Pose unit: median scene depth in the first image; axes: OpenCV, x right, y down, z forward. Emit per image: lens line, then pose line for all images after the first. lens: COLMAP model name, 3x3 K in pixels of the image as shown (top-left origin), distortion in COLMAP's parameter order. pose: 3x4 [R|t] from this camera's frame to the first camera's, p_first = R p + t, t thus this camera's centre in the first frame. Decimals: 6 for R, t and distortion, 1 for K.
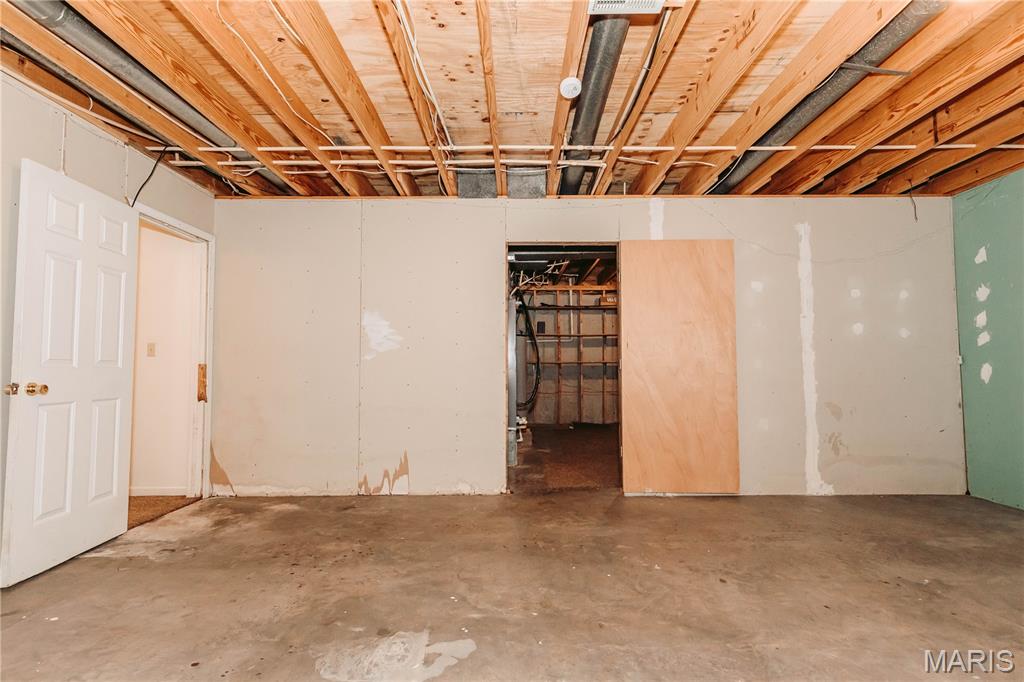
lens RADIAL K [[469.6, 0, 515.1], [0, 469.6, 339.1], [0, 0, 1]] dist [0.010373, -0.002781]
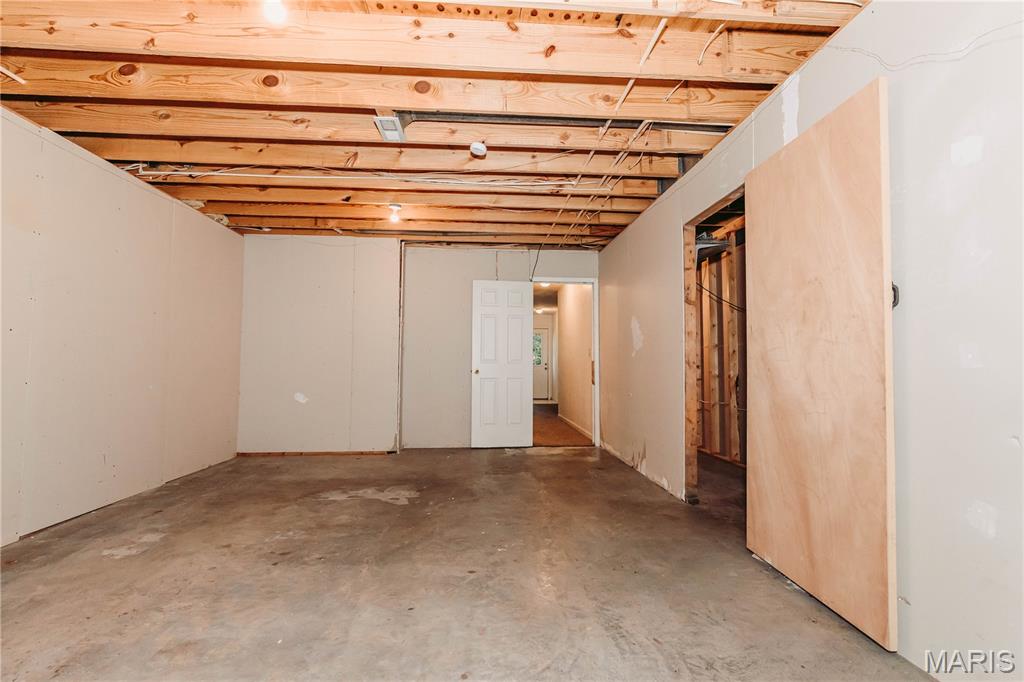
lens RADIAL K [[469.6, 0, 515.3], [0, 469.6, 343.9], [0, 0, 1]] dist [0.010373, -0.002781]
pose [[0.067497, -0.050804, -0.996425, 1.698343], [0.053313, 0.997460, -0.047245, 0.088308], [0.996294, -0.049933, 0.070034, 1.201192]]
